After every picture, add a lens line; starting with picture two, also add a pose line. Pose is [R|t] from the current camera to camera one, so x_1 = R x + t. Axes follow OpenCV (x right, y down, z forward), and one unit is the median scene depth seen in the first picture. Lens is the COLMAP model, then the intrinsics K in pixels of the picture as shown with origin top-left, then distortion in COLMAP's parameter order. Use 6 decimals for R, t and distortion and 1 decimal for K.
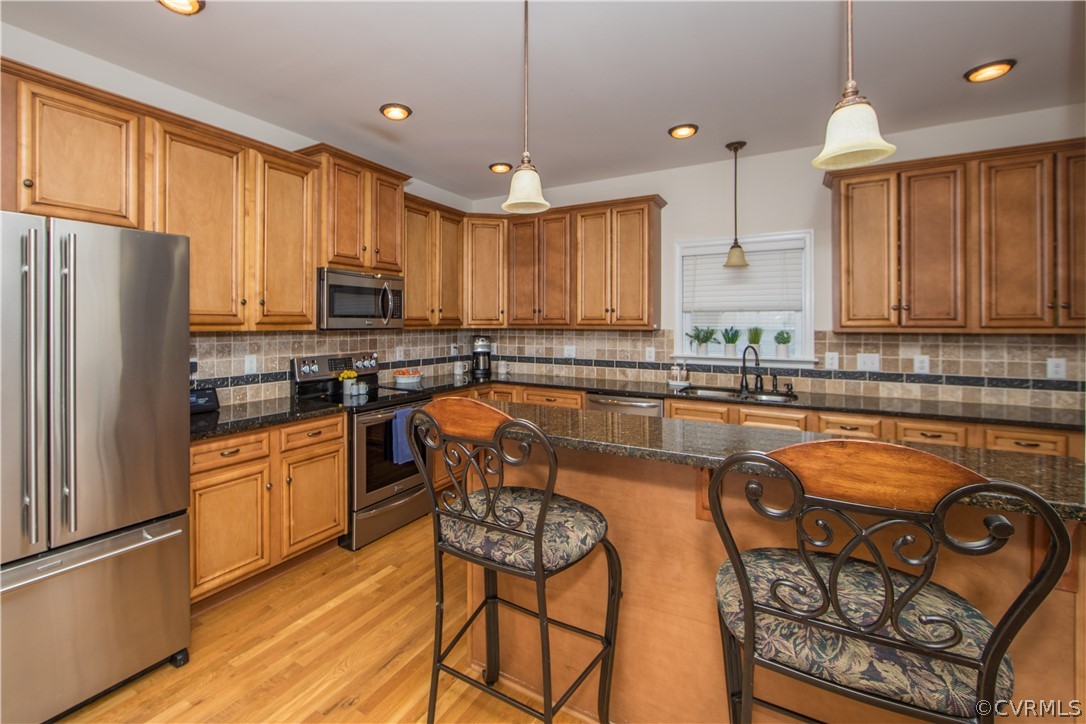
lens RADIAL K [[485.3, 0, 487.2], [0, 485.3, 324.8], [0, 0, 1]] dist [-0.004093, 0.000696]
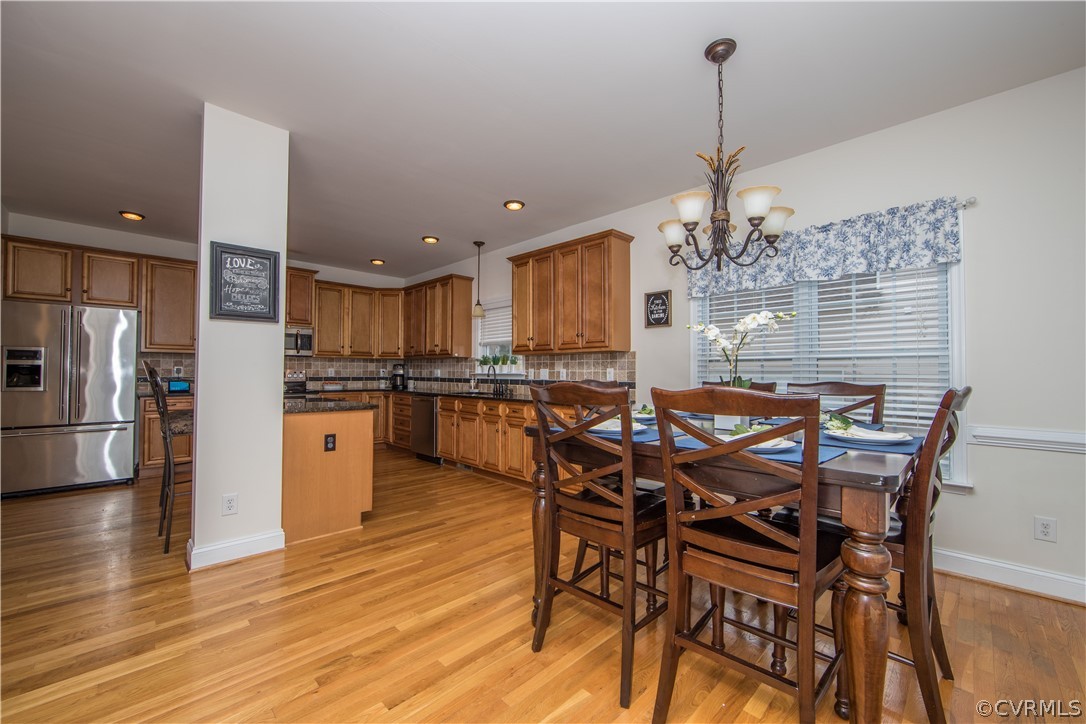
lens RADIAL K [[430.9, 0, 545.6], [0, 430.9, 364.3], [0, 0, 1]] dist [-0.011416, 0.001959]
pose [[0.975898, -0.000507, -0.218226, 1.053608], [-0.004660, 0.999721, -0.023164, 0.074345], [0.218177, 0.023623, 0.975623, -0.368306]]
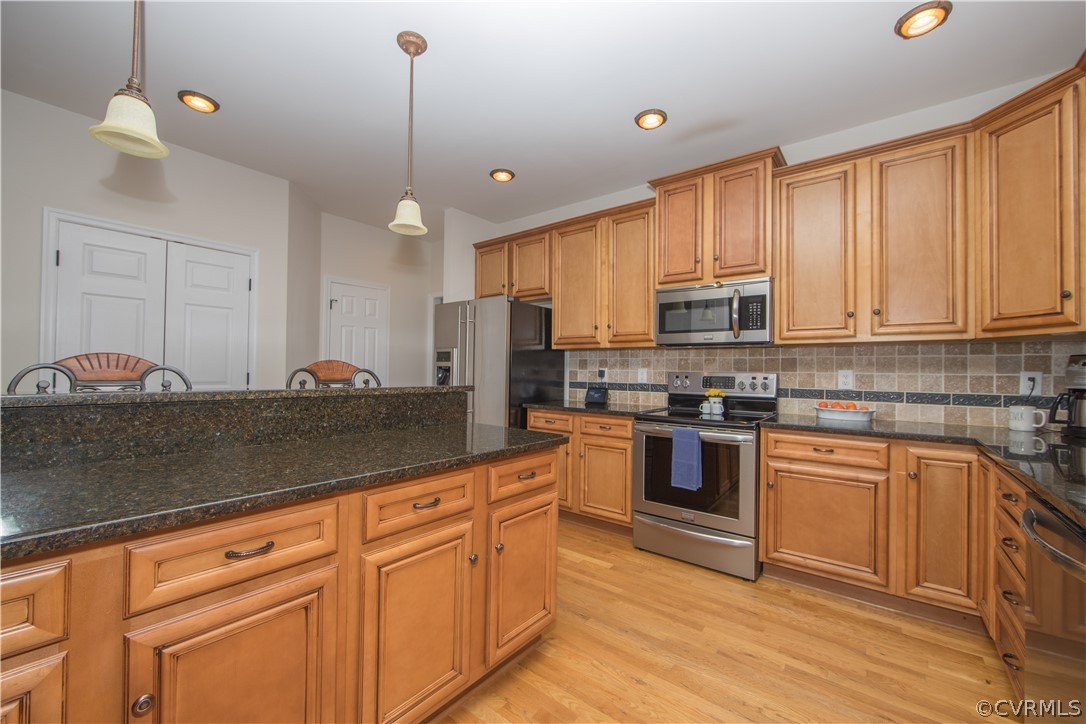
lens RADIAL K [[430.9, 0, 550.0], [0, 430.9, 365.8], [0, 0, 1]] dist [-0.011416, 0.001959]
pose [[-0.094048, -0.015250, -0.995451, 0.584228], [-0.016371, 0.999771, -0.013770, 0.065052], [0.995433, 0.015002, -0.094276, 0.744703]]
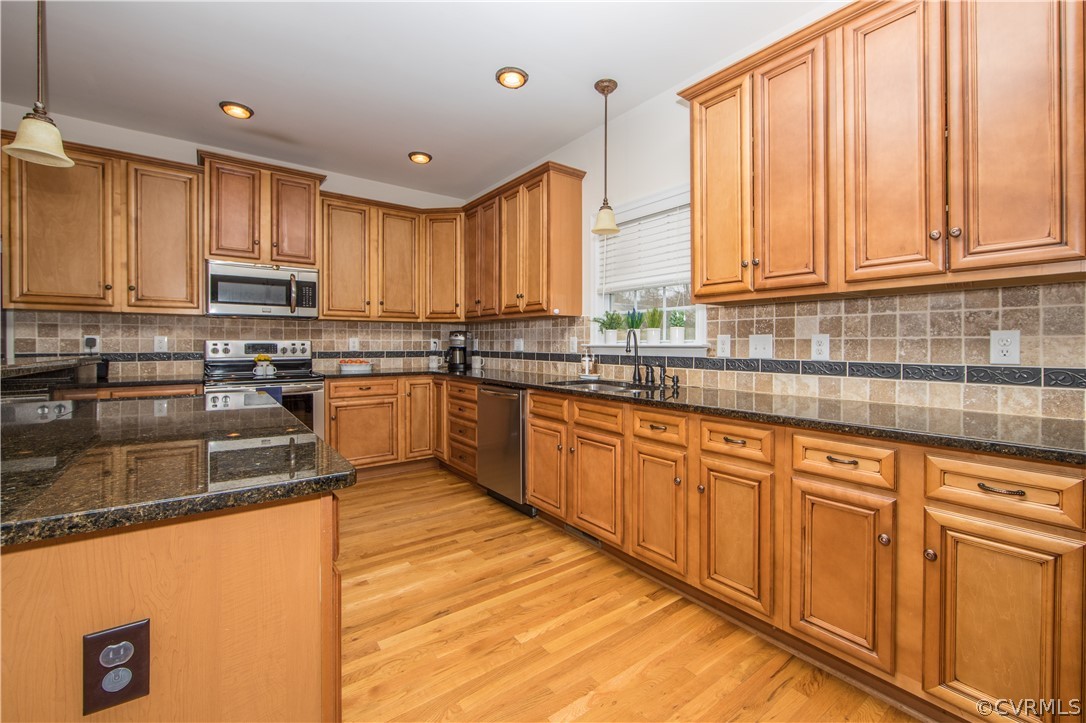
lens RADIAL K [[453.5, 0, 559.6], [0, 453.5, 346.0], [0, 0, 1]] dist [-0.013360, 0.002171]
pose [[0.941727, 0.001212, -0.336375, 0.699409], [-0.001140, 0.999999, 0.000411, 0.073467], [0.336375, -0.000004, 0.941728, 0.248423]]
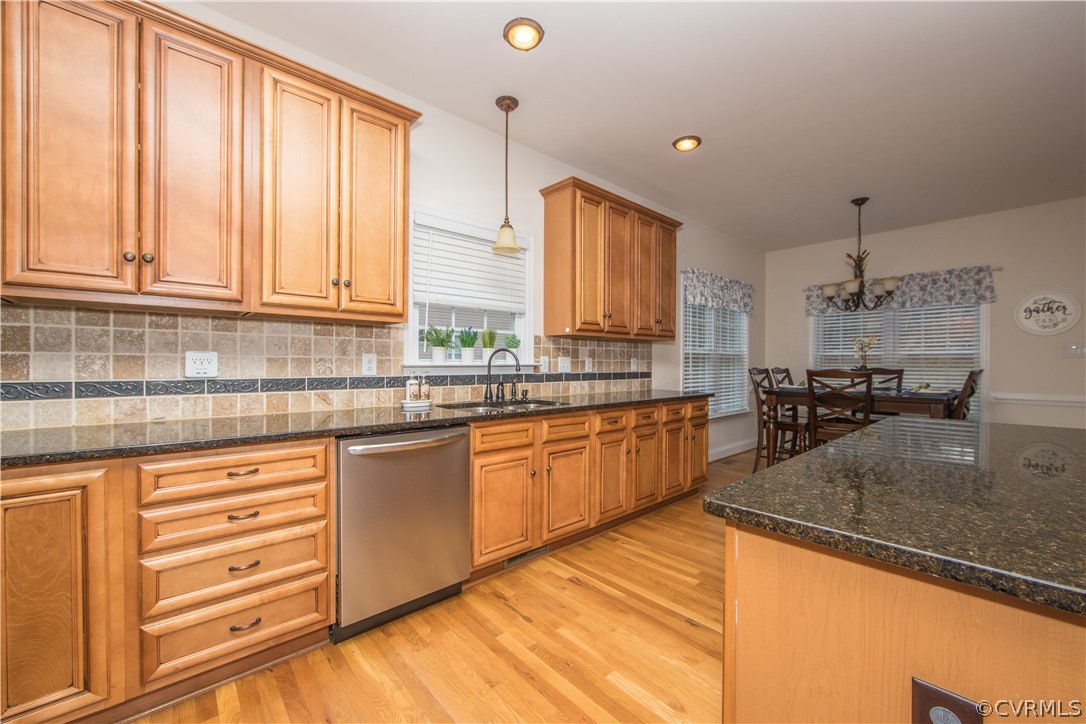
lens RADIAL K [[430.9, 0, 547.2], [0, 430.9, 364.2], [0, 0, 1]] dist [-0.011416, 0.001959]
pose [[0.267070, -0.006650, 0.963654, -0.171905], [-0.002399, 0.999969, 0.007566, 0.065663], [-0.963674, -0.004332, 0.267045, 0.739545]]
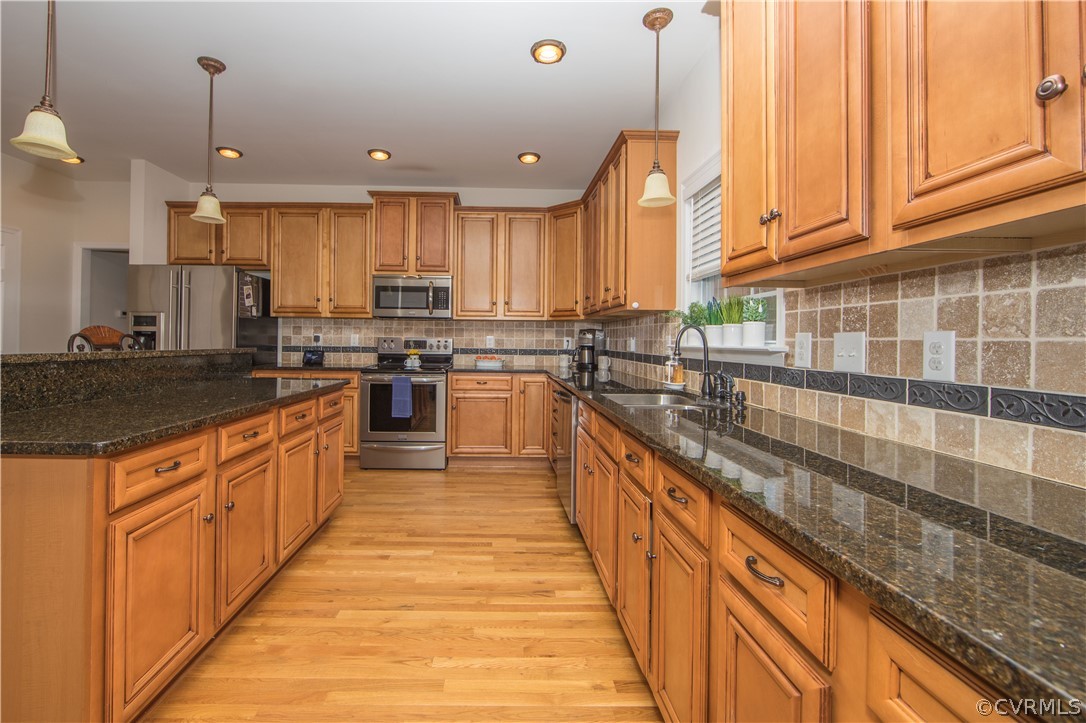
lens RADIAL K [[462.1, 0, 506.7], [0, 462.1, 338.0], [0, 0, 1]] dist [-0.011712, 0.000960]
pose [[0.554342, 0.000897, -0.832288, 0.917616], [-0.014033, 0.999867, -0.008270, 0.069298], [0.832171, 0.016264, 0.554281, 0.494150]]
